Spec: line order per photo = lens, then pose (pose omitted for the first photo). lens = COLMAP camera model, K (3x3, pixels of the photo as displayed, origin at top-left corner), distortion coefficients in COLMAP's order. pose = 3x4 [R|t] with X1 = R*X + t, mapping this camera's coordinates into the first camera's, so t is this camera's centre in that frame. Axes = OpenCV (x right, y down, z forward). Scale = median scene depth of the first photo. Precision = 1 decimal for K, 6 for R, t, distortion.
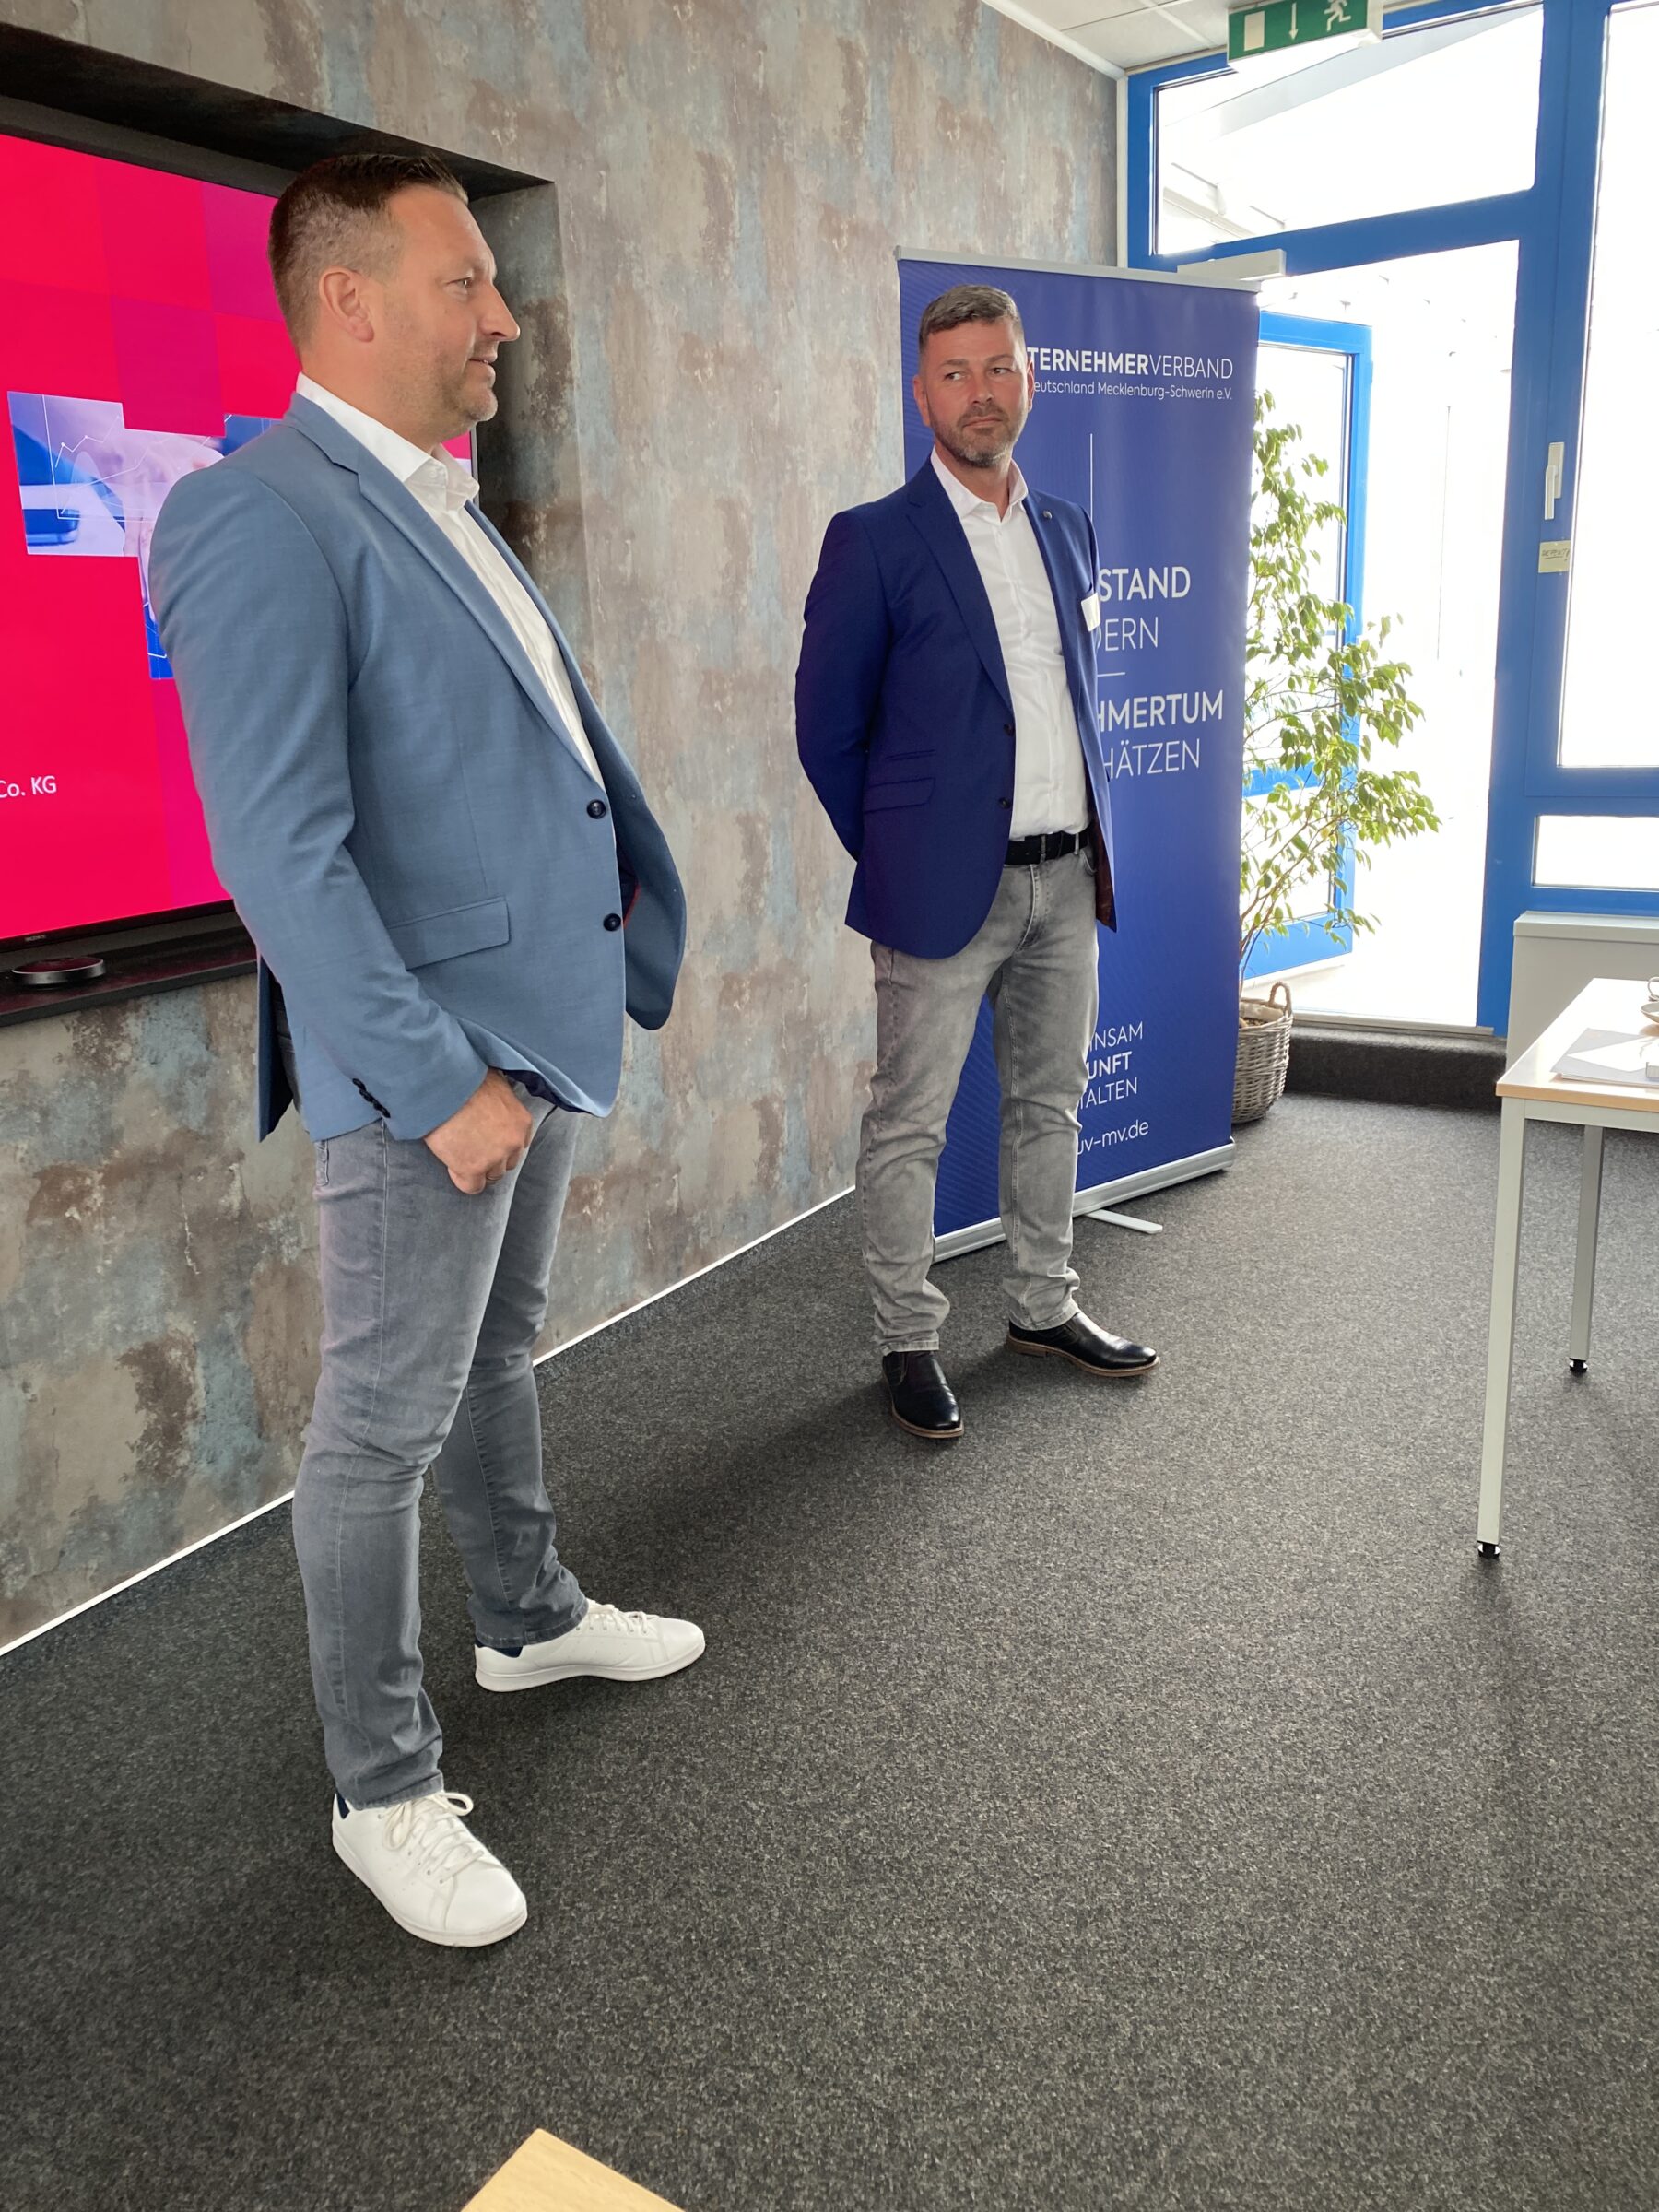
lens RADIAL K [[1691.7, 0, 822.6], [0, 1691.7, 1077.9], [0, 0, 1]] dist [0.048342, -0.053560]
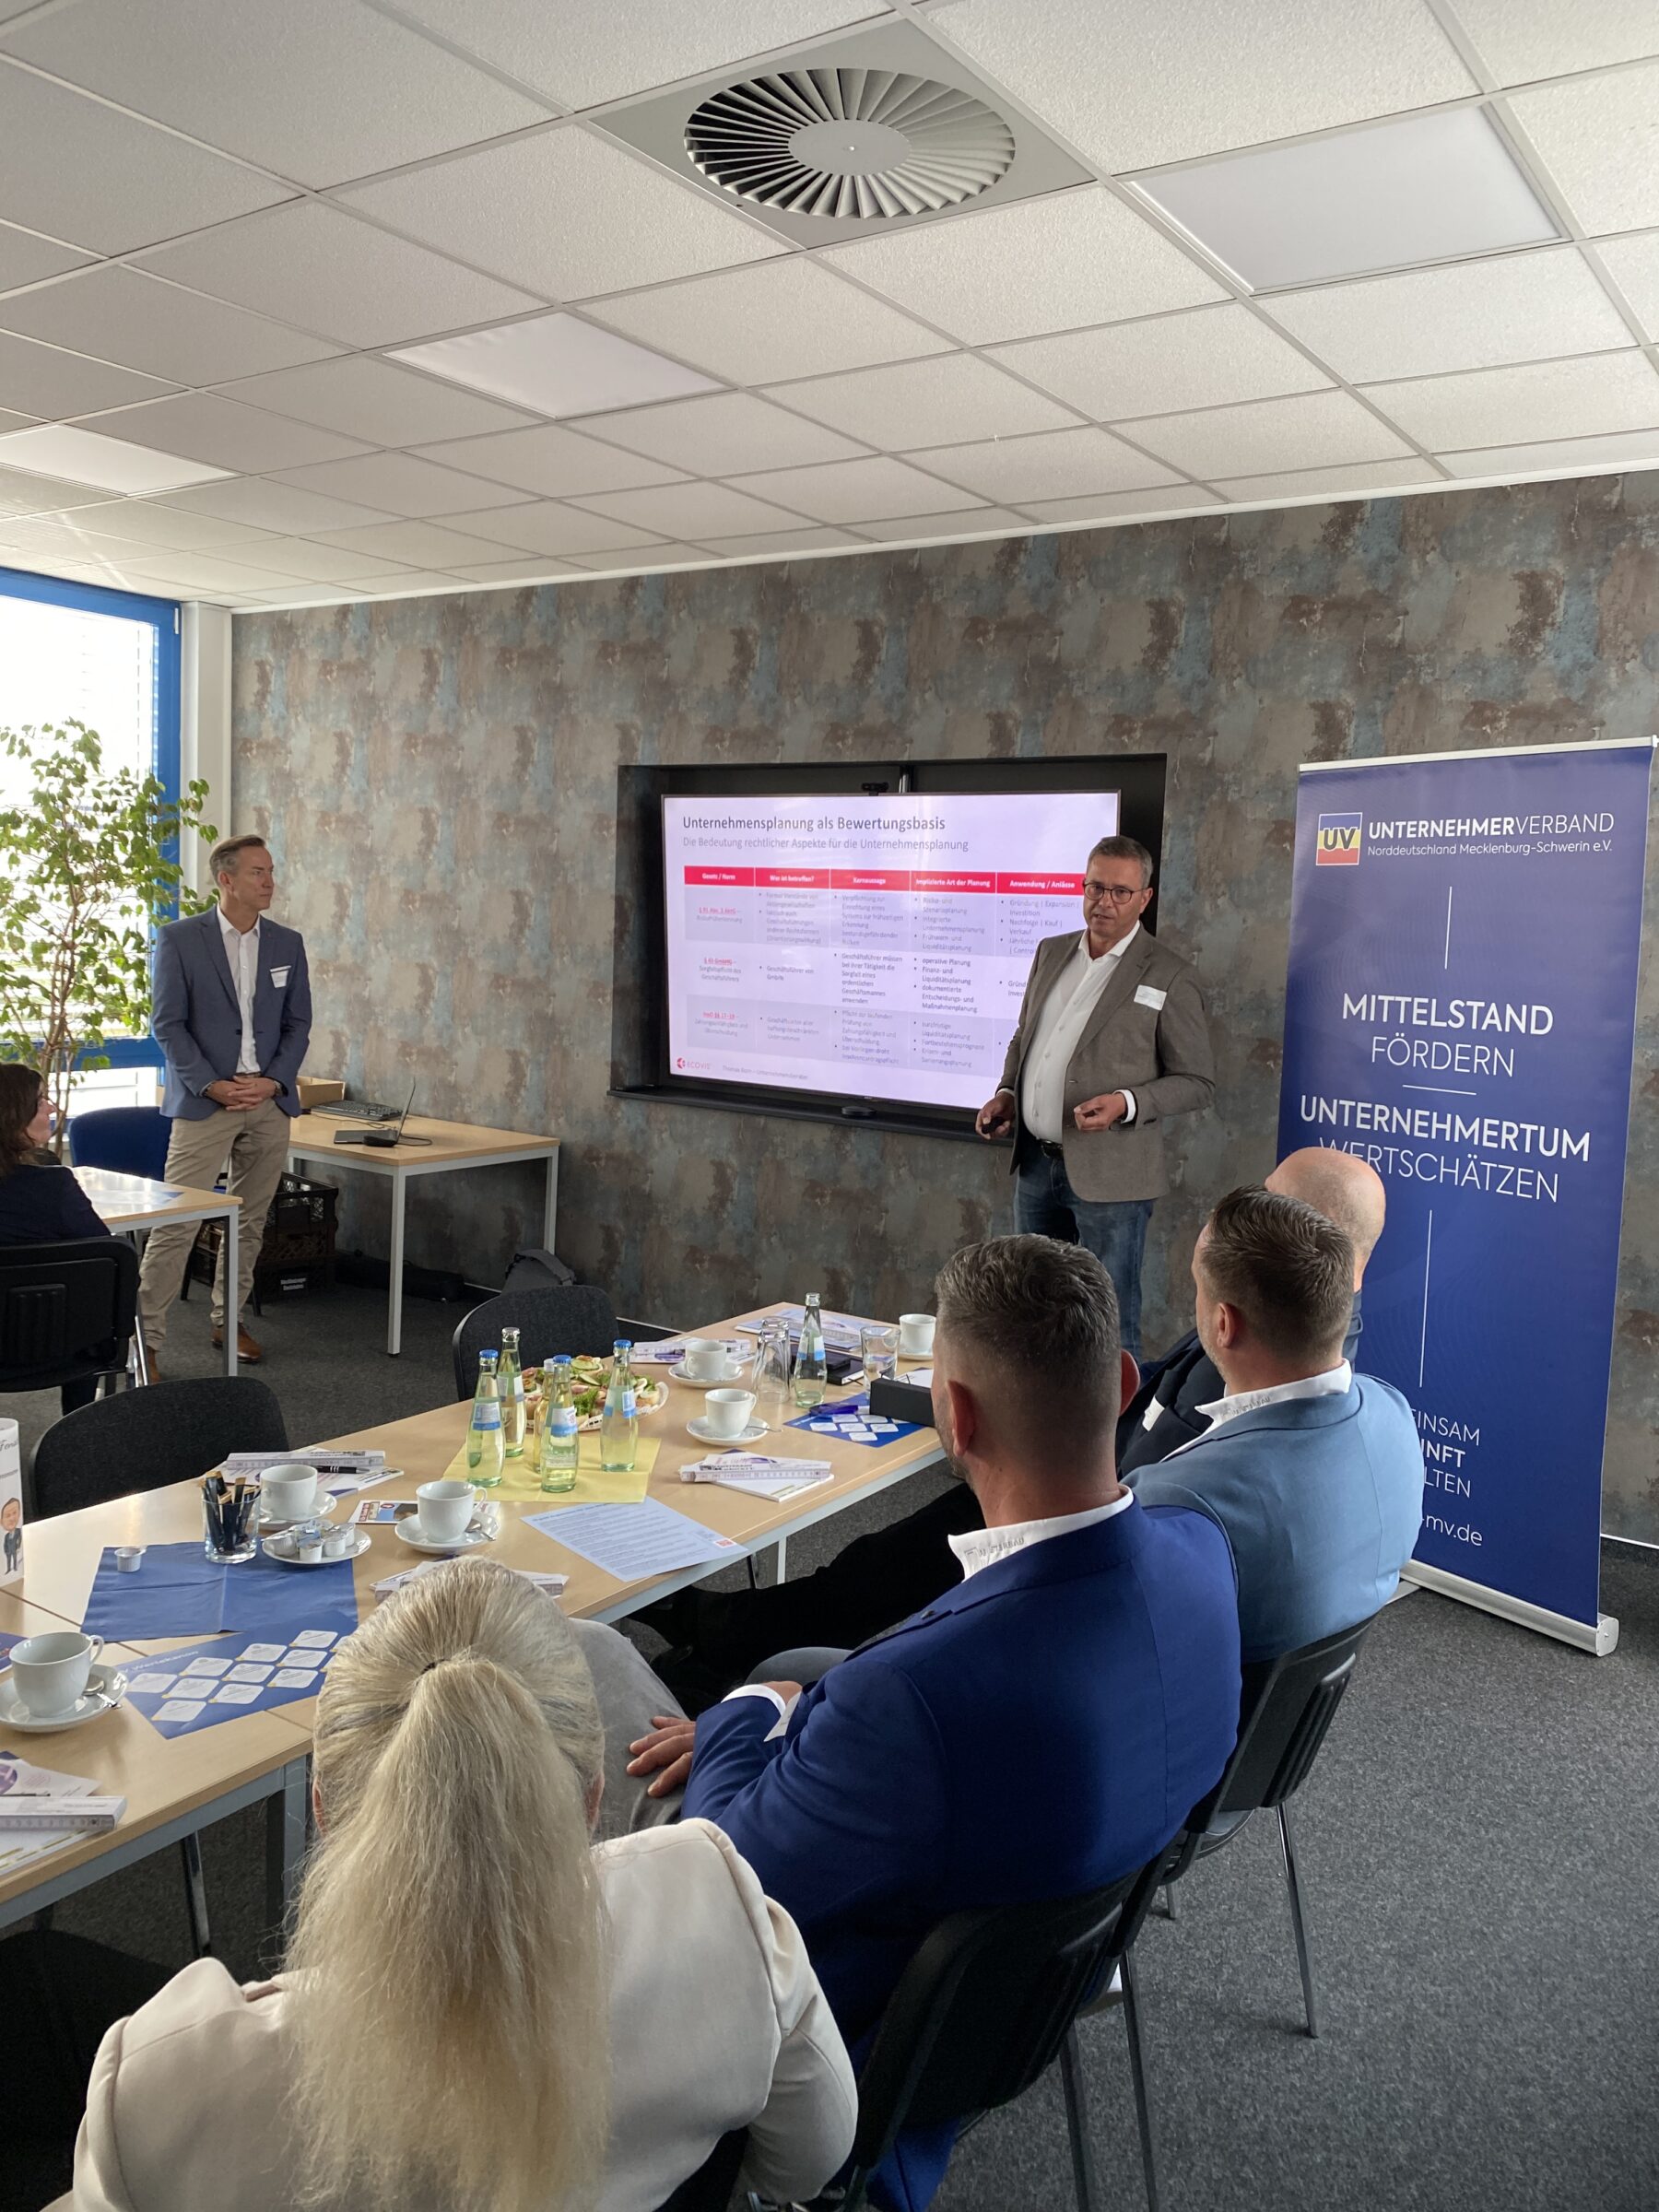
lens RADIAL K [[1691.7, 0, 832.2], [0, 1691.7, 1081.6], [0, 0, 1]] dist [0.048342, -0.053560]
pose [[-0.032796, 0.143075, -0.989168, 1.438042], [-0.280180, 0.948701, 0.146512, -0.330505], [0.959387, 0.281950, 0.008973, 0.679319]]
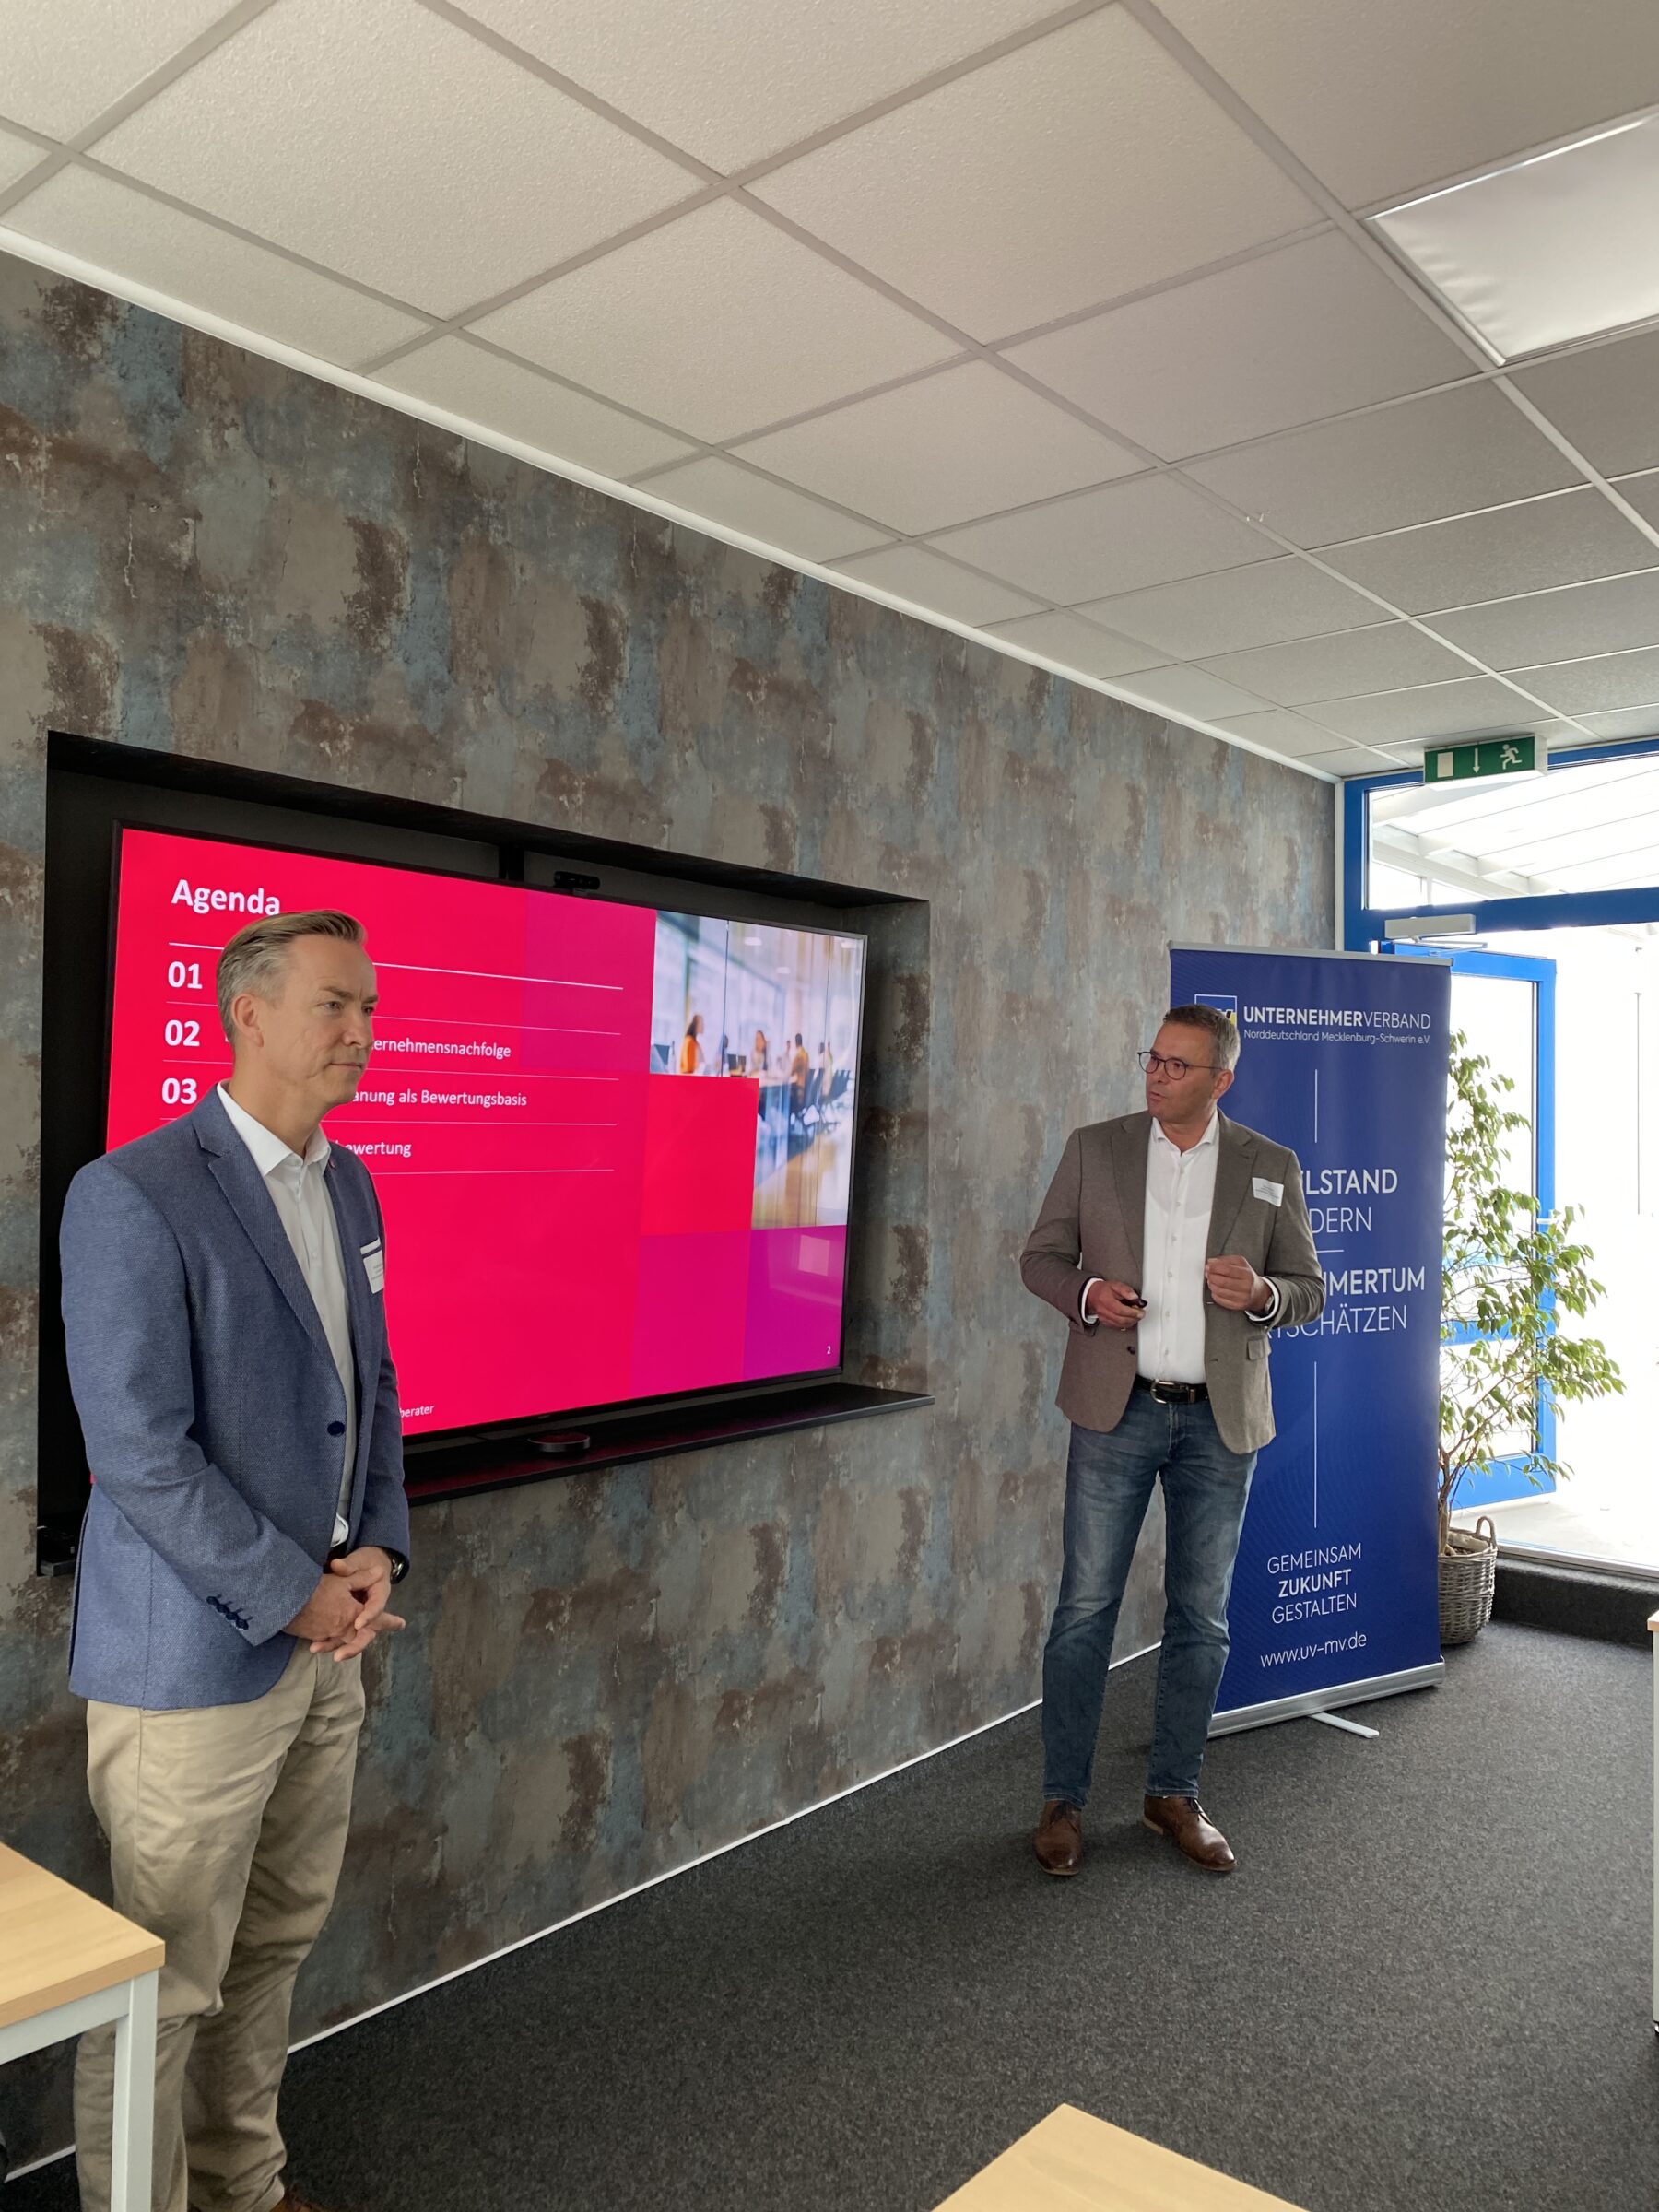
lens RADIAL K [[1691.7, 0, 819.6], [0, 1691.7, 1106.7], [0, 0, 1]] dist [0.048342, -0.053560]
pose [[0.991059, 0.049842, -0.123764, -0.058036], [-0.080247, 0.963746, -0.254467, 0.005985], [0.106594, 0.262124, 0.959129, -0.284556]]
